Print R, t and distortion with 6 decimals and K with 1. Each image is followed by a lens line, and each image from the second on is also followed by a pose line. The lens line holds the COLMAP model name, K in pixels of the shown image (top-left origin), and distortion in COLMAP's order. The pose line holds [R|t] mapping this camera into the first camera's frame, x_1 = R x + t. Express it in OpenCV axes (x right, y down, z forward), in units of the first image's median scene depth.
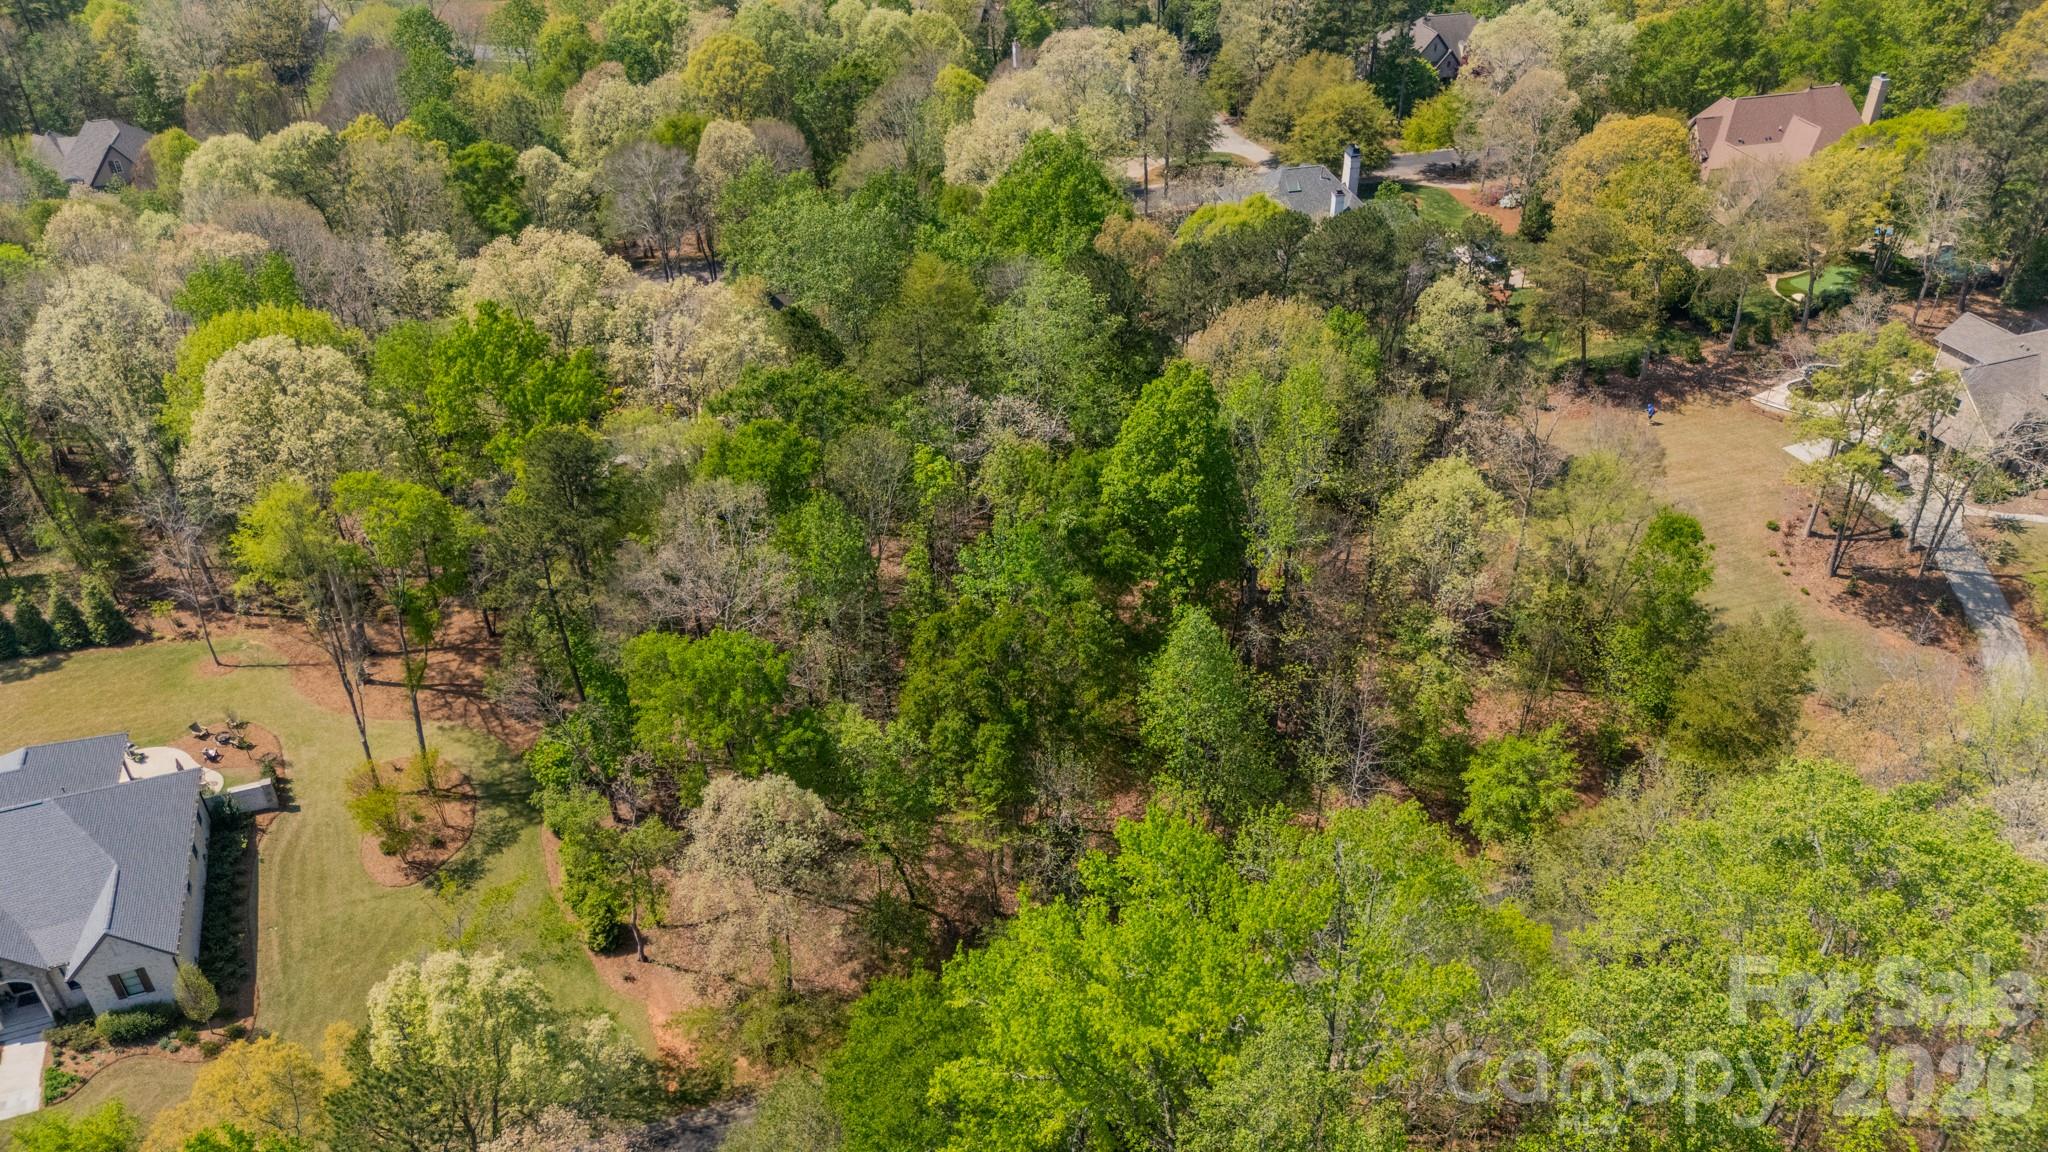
lens RADIAL K [[1520.0, 0, 1034.6], [0, 1520.0, 573.3], [0, 0, 1]] dist [0.066103, -0.060957]
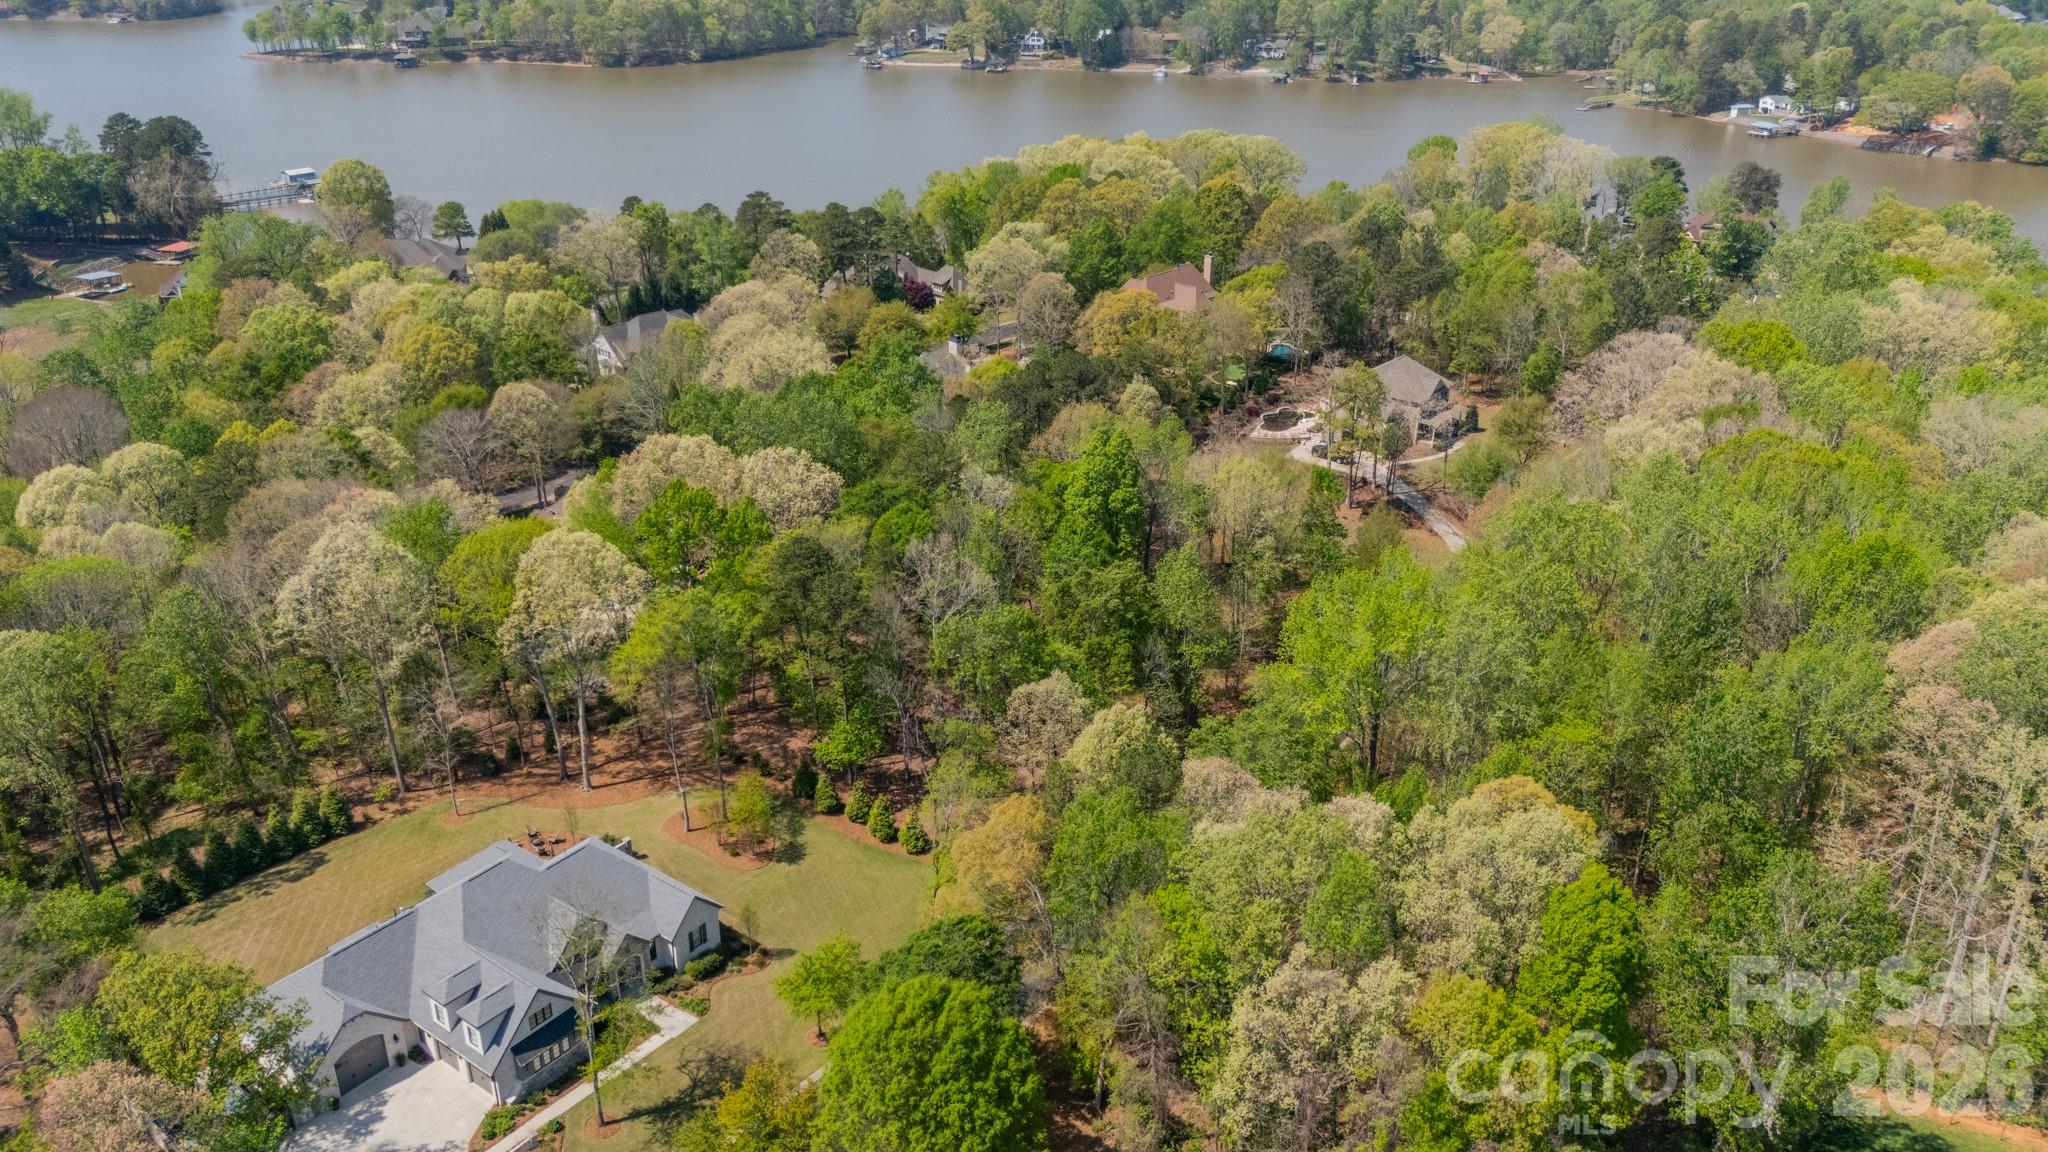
lens RADIAL K [[1520.0, 0, 1037.5], [0, 1520.0, 575.5], [0, 0, 1]] dist [0.066103, -0.060957]
pose [[0.833854, -0.217967, 0.507126, -0.731348], [0.293671, 0.953097, -0.073227, 0.103601], [-0.467380, 0.209990, 0.858755, -0.351829]]
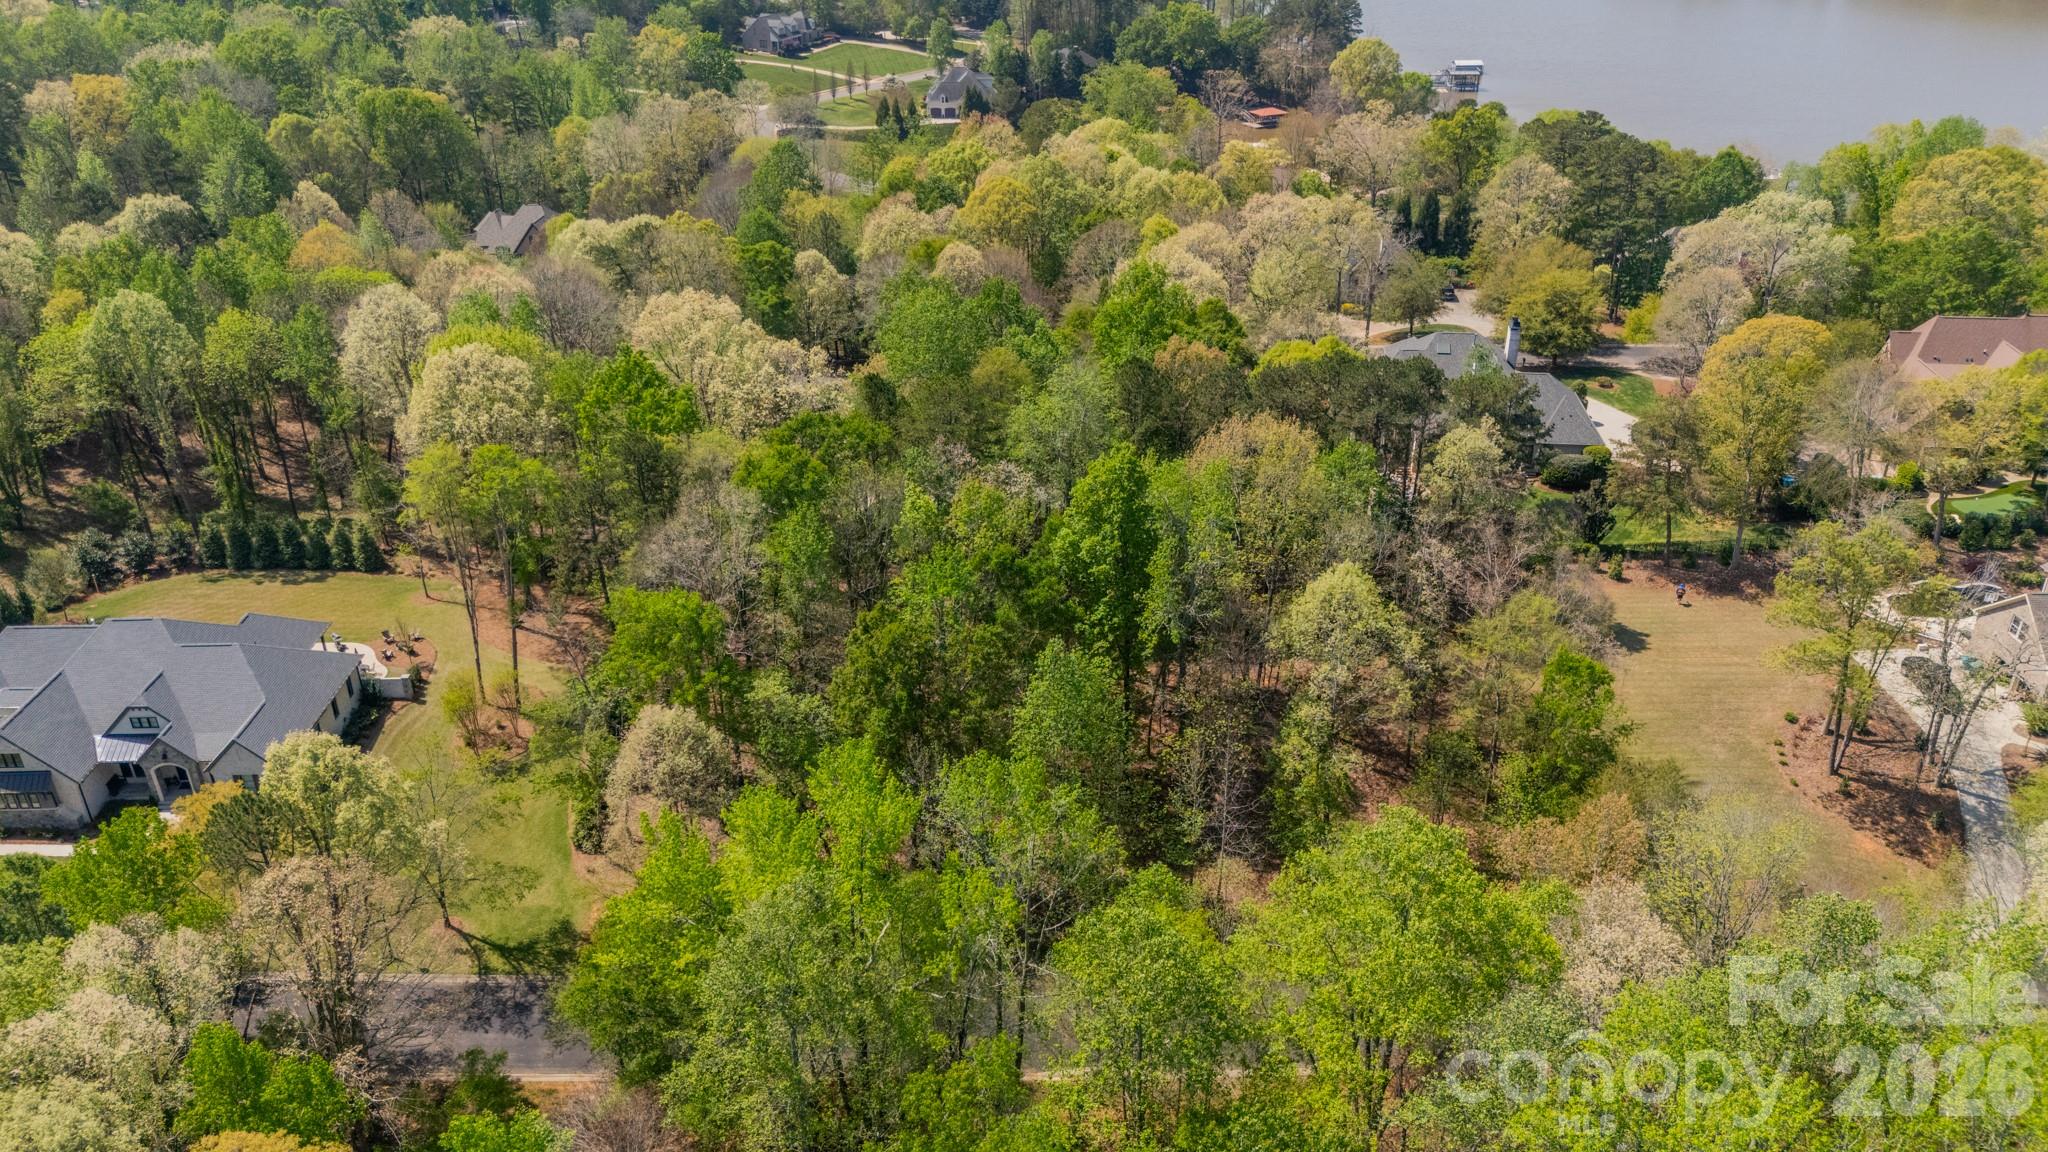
lens RADIAL K [[1520.0, 0, 1030.4], [0, 1520.0, 580.7], [0, 0, 1]] dist [0.066103, -0.060957]
pose [[0.946909, 0.154882, -0.281735, 0.303249], [-0.183878, 0.979736, -0.079408, 0.054892], [0.263727, 0.126997, 0.956201, -0.089410]]
